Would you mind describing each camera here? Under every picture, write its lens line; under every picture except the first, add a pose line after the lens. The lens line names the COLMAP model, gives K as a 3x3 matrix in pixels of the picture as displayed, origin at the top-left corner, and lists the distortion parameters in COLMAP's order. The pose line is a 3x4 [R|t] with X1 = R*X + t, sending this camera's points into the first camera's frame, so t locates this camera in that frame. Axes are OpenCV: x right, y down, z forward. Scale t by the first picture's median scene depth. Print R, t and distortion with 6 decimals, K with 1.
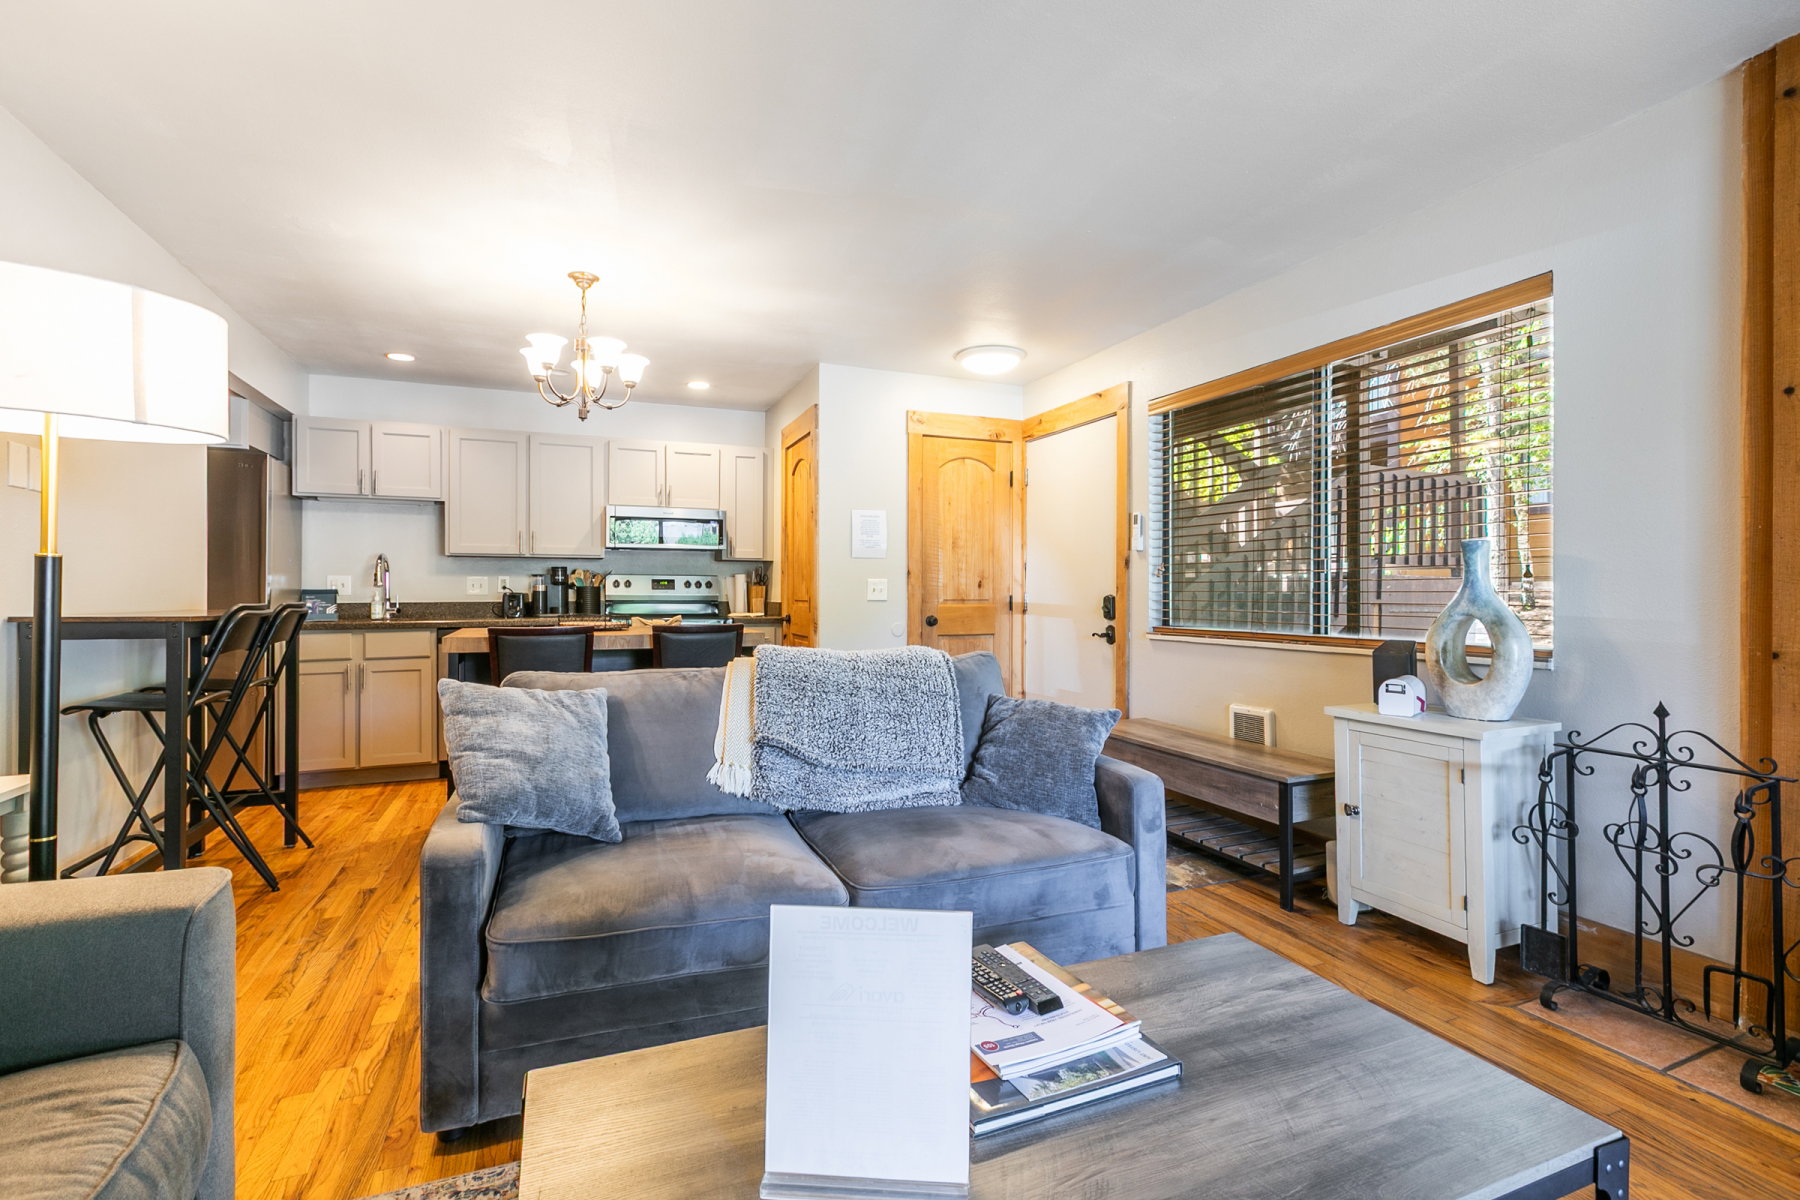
lens RADIAL K [[812.2, 0, 883.7], [0, 812.2, 581.2], [0, 0, 1]] dist [0.009013, -0.000452]
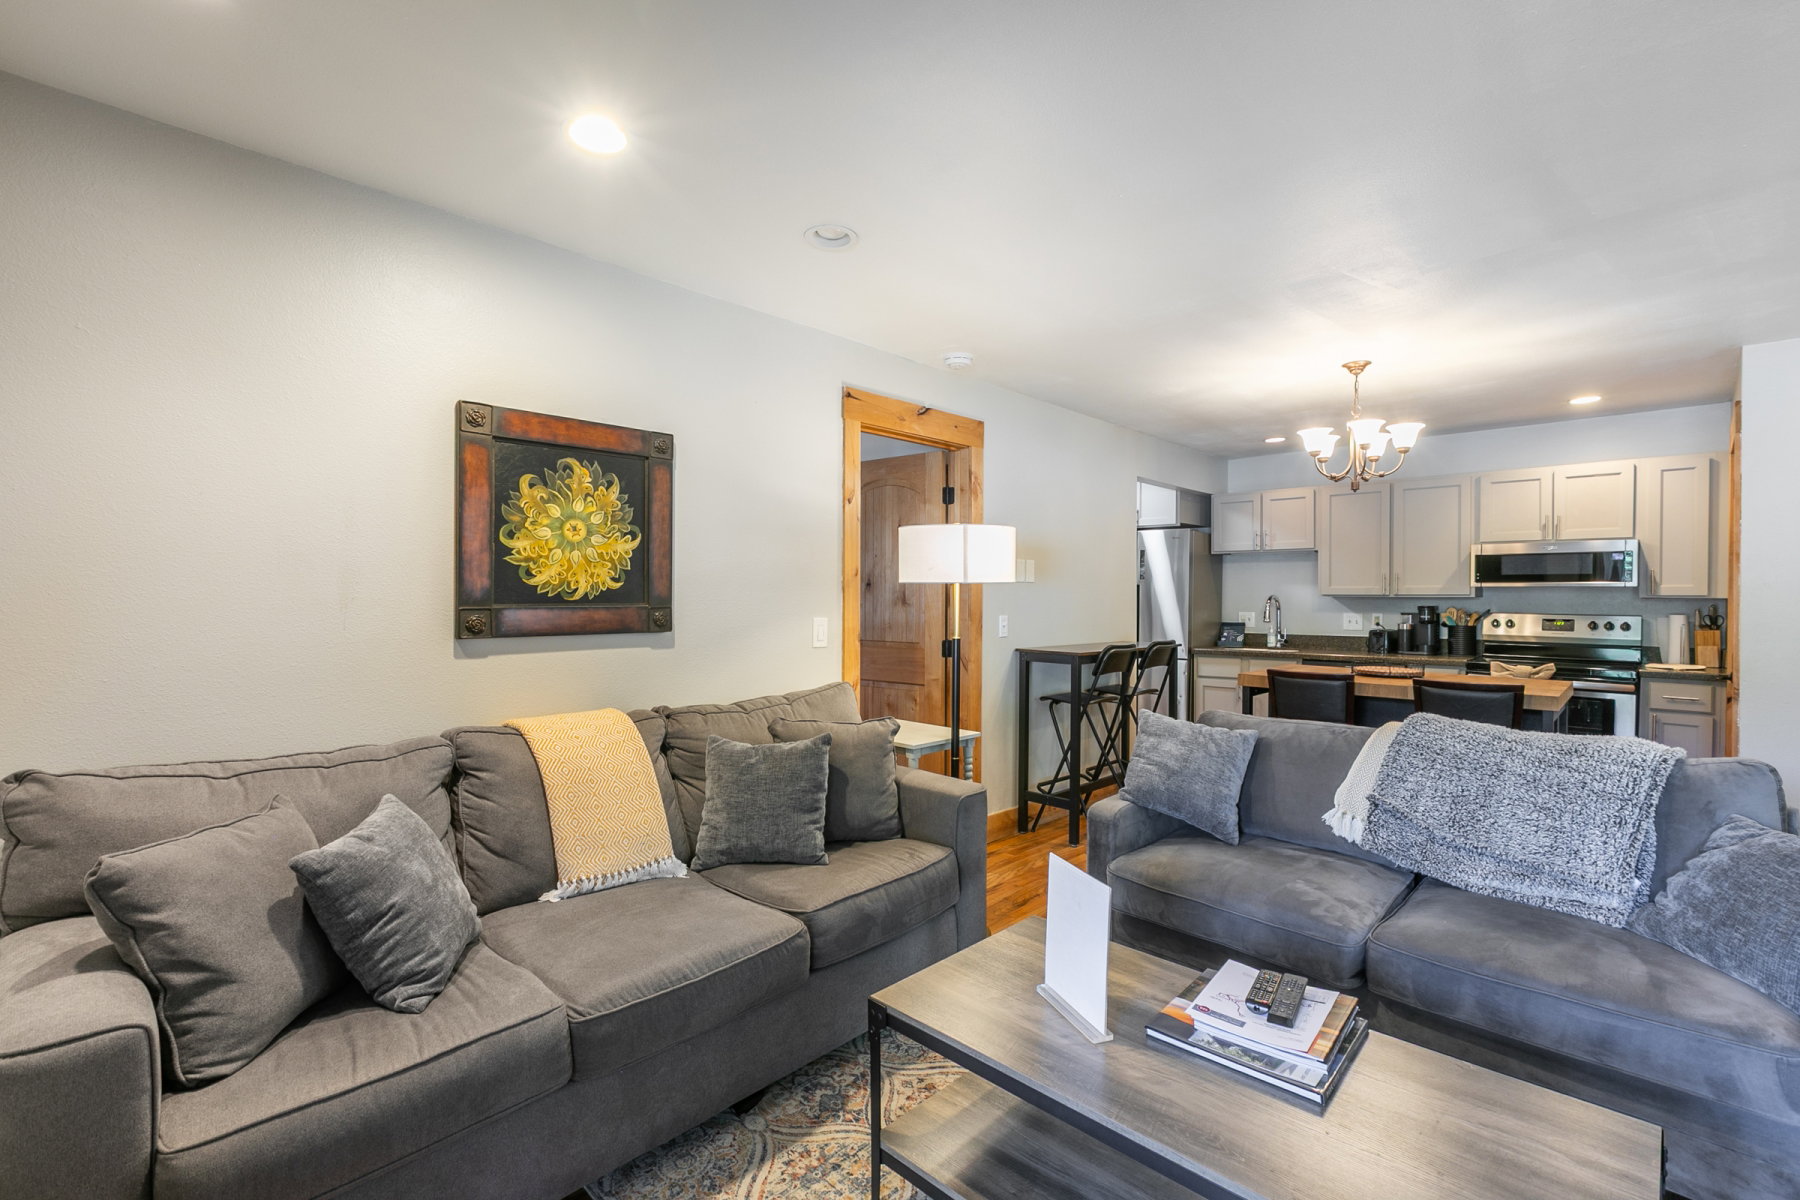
lens RADIAL K [[812.2, 0, 914.0], [0, 812.2, 600.3], [0, 0, 1]] dist [0.009013, -0.000452]
pose [[0.427744, 0.006407, -0.903877, 0.438434], [0.007602, 0.999914, 0.010685, -0.070535], [0.903868, -0.011441, 0.427659, -0.039766]]
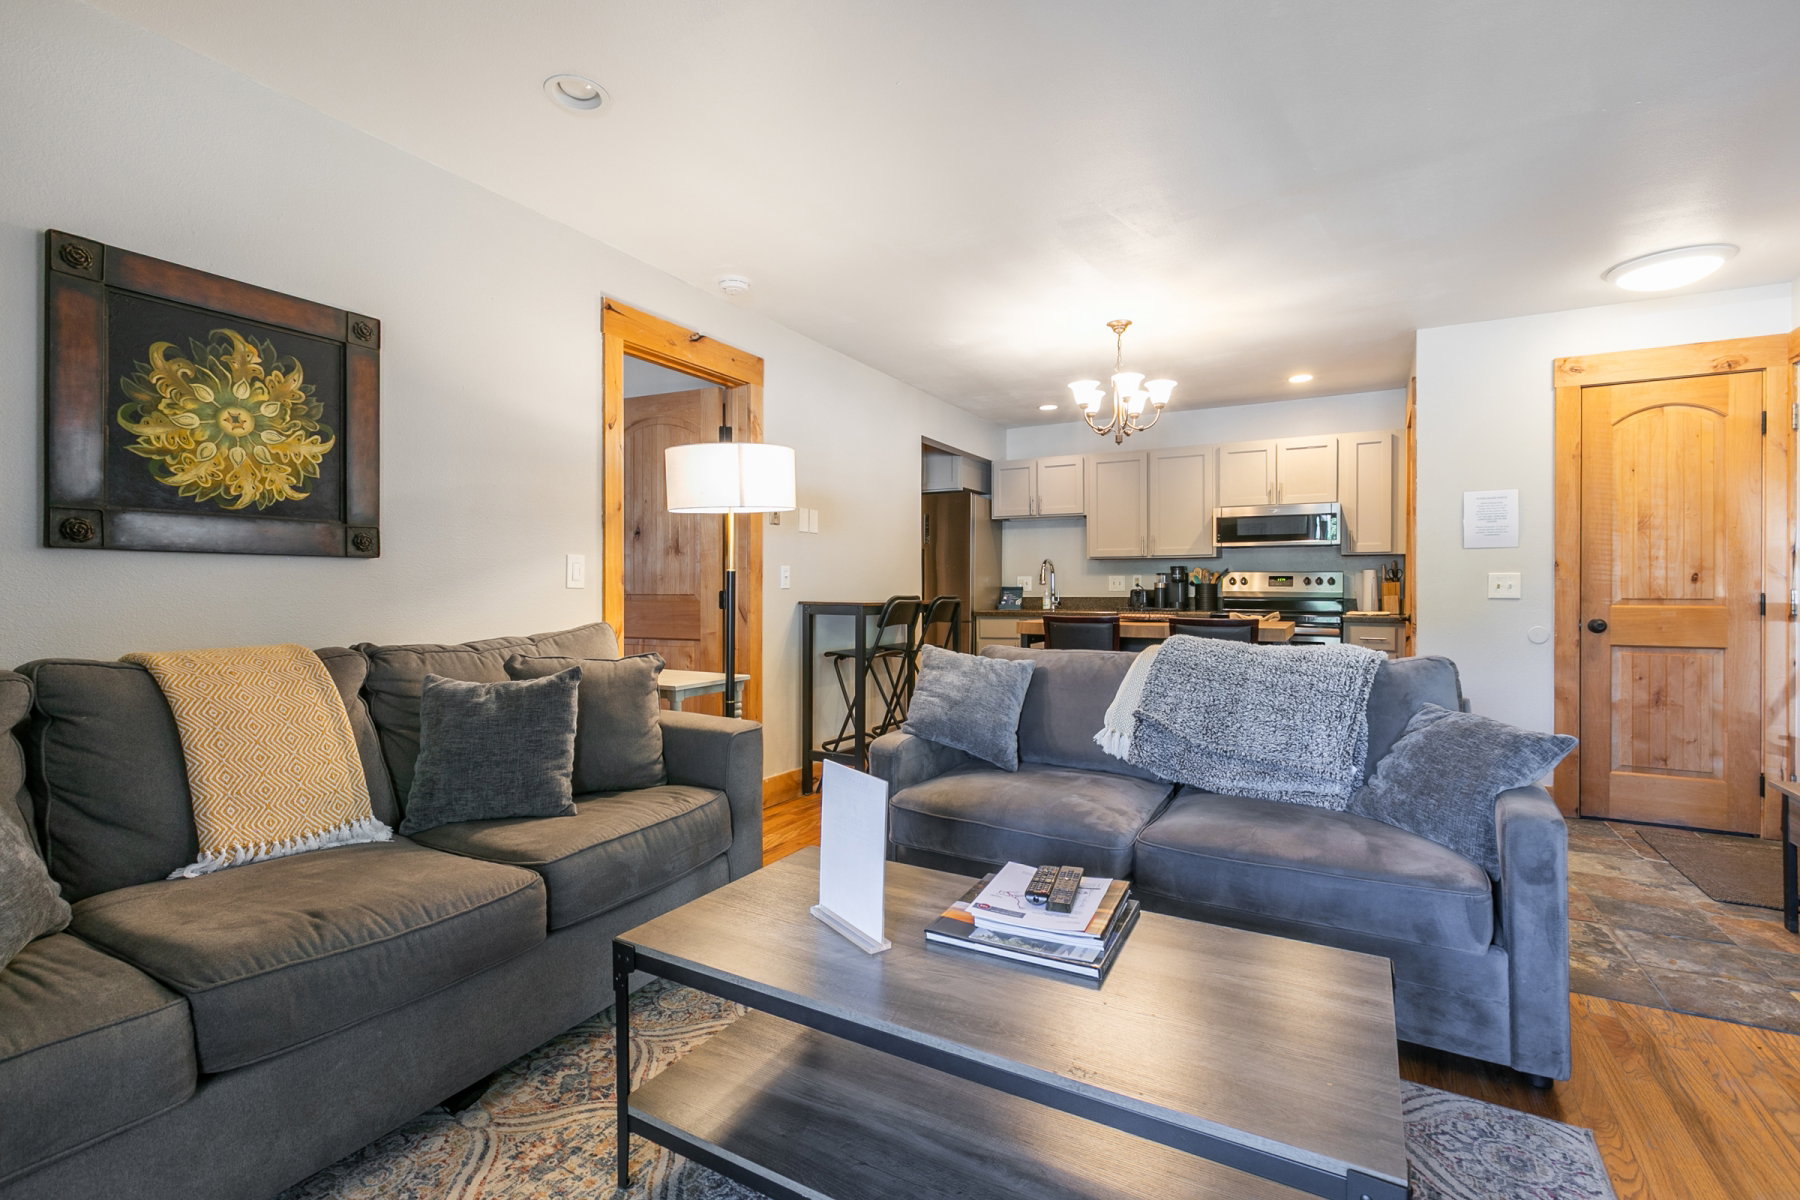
lens RADIAL K [[812.2, 0, 906.2], [0, 812.2, 589.9], [0, 0, 1]] dist [0.009013, -0.000452]
pose [[0.633910, 0.000789, -0.773407, 0.398746], [0.009621, 0.999914, 0.008906, 0.002357], [0.773347, -0.013087, 0.633848, 0.002594]]
